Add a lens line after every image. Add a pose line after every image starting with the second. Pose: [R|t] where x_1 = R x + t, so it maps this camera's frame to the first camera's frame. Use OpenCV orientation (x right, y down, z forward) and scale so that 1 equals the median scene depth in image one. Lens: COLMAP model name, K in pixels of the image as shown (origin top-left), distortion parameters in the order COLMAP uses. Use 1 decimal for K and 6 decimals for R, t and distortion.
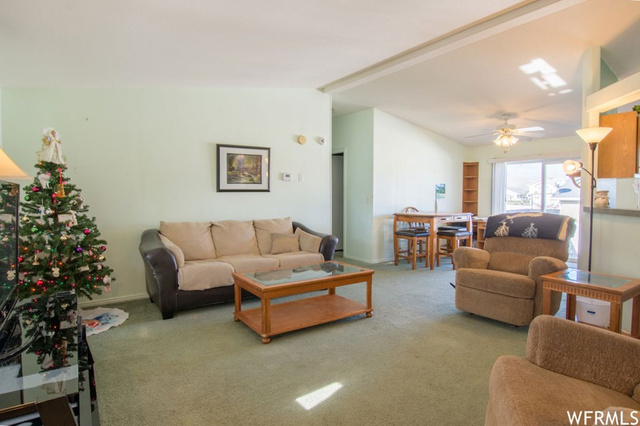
lens RADIAL K [[348.2, 0, 323.0], [0, 348.2, 207.8], [0, 0, 1]] dist [-0.020620, 0.002013]
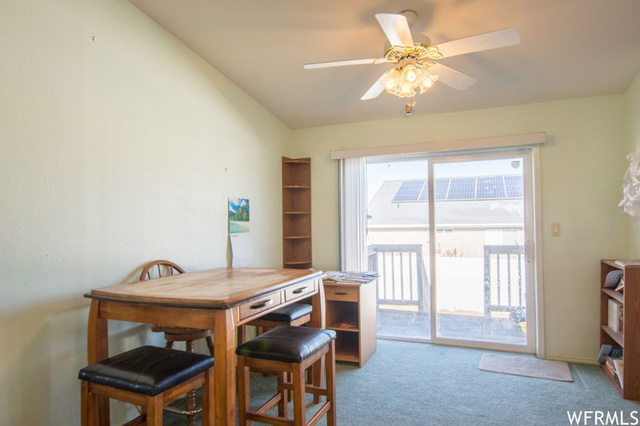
lens RADIAL K [[436.6, 0, 321.3], [0, 436.6, 215.8], [0, 0, 1]] dist [-0.004507, 0.001203]
pose [[0.861822, -0.001504, 0.507208, 0.154516], [0.029992, 0.998397, -0.048001, -0.019112], [-0.506323, 0.056580, 0.860486, 0.490512]]
